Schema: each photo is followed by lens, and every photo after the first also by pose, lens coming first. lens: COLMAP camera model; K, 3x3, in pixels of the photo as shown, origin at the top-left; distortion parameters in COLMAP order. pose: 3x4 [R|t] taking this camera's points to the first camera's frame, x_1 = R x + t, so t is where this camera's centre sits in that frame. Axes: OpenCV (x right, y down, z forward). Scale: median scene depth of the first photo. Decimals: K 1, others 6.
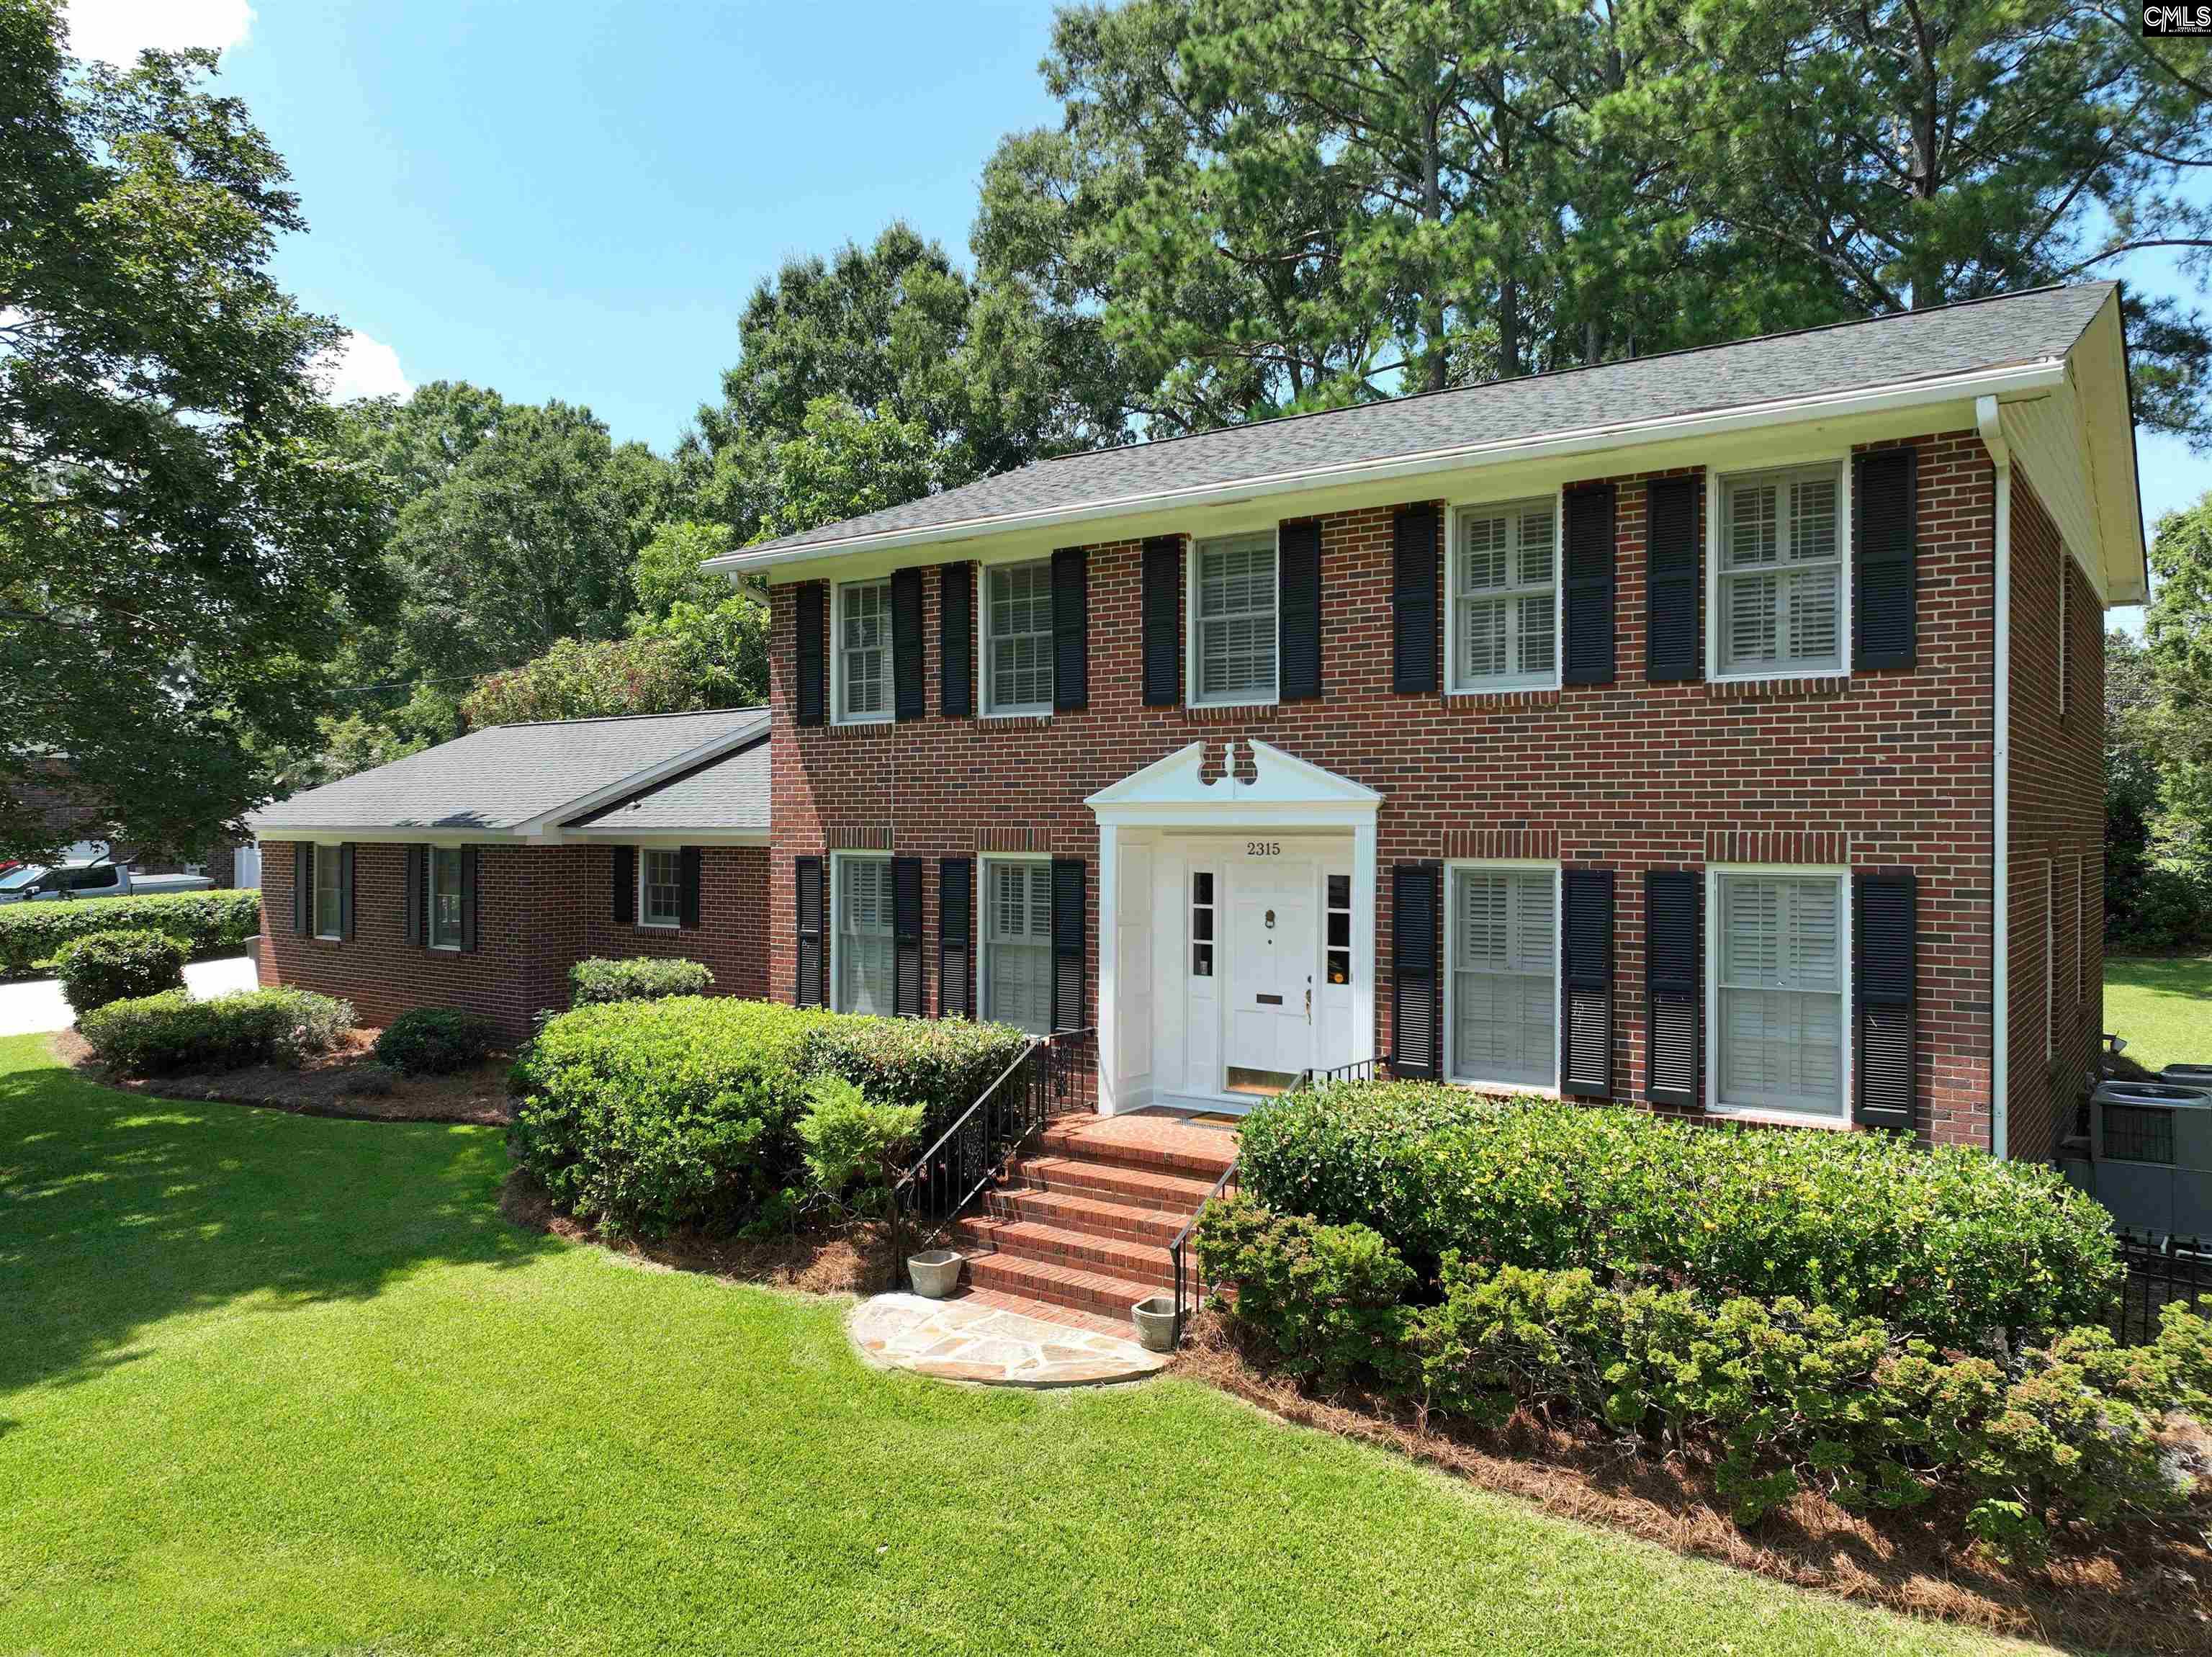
lens RADIAL K [[1534.6, 0, 1106.0], [0, 1534.6, 828.5], [0, 0, 1]] dist [0.055471, 0.002464]
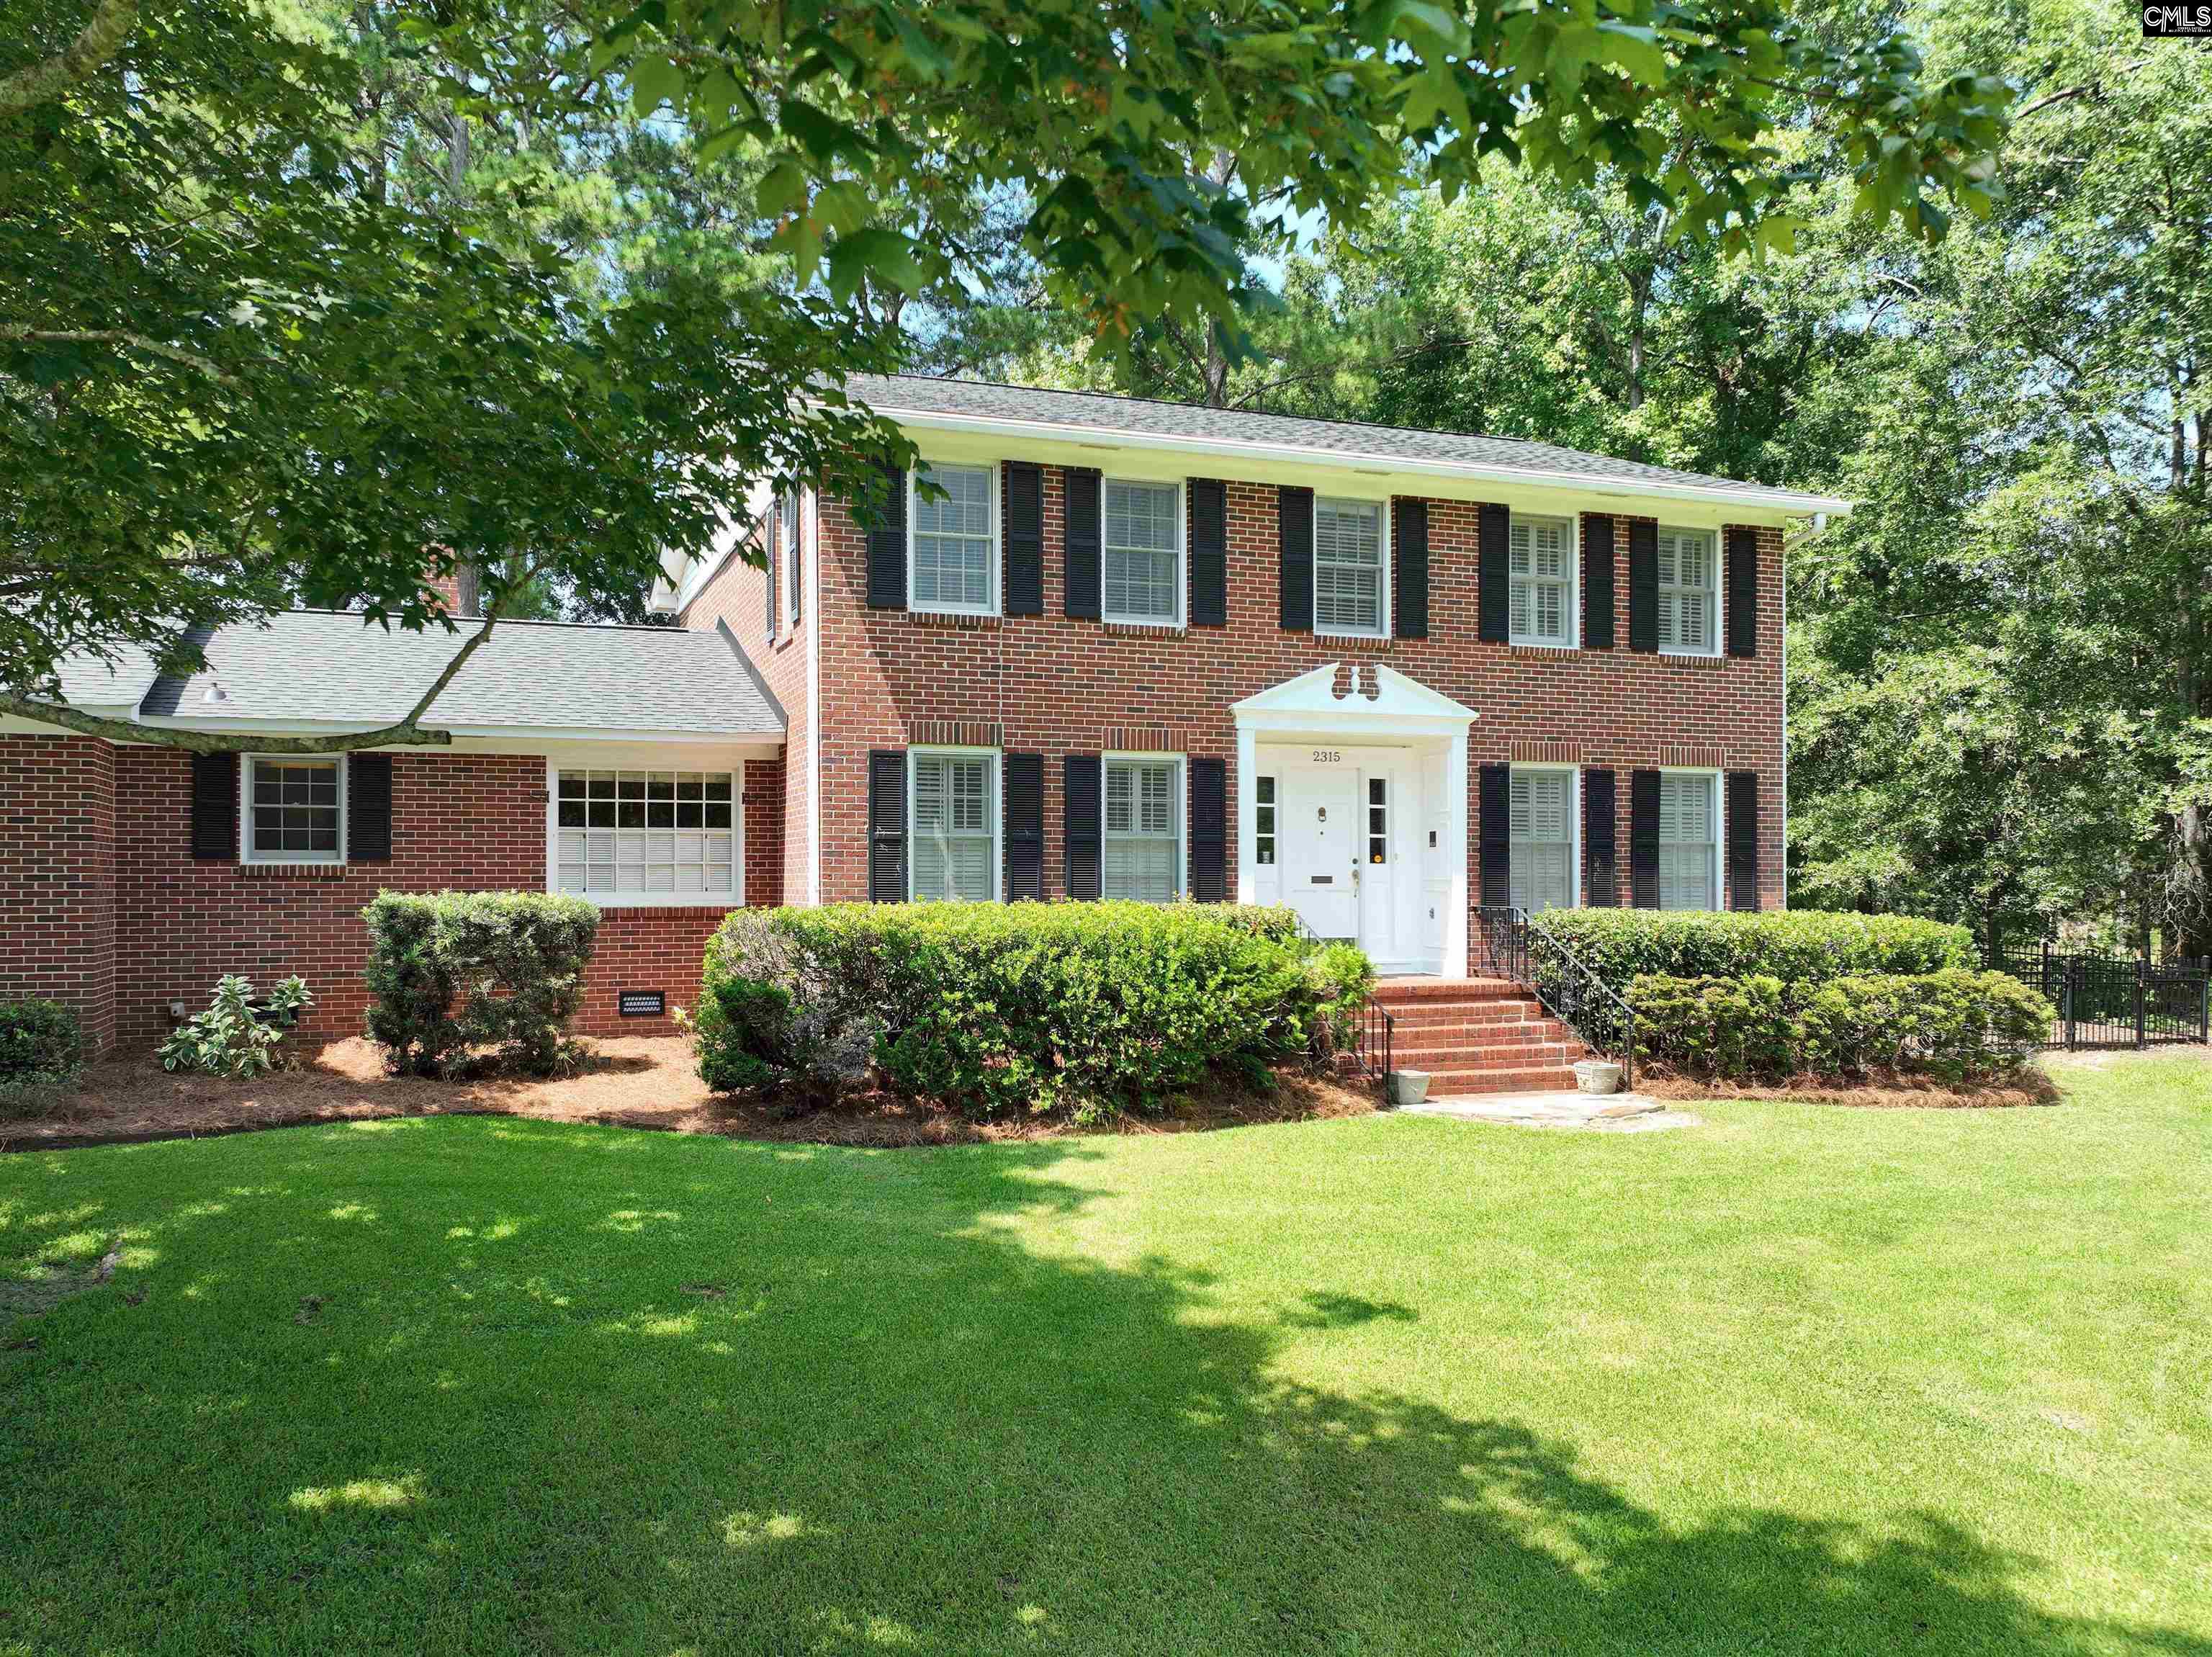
lens RADIAL K [[1534.6, 0, 1106.0], [0, 1534.6, 828.5], [0, 0, 1]] dist [0.055471, 0.002464]
pose [[0.592559, 0.017408, 0.805339, -1.016446], [-0.000521, 0.999775, -0.021227, 0.099593], [-0.805527, 0.012158, 0.592434, 0.425312]]
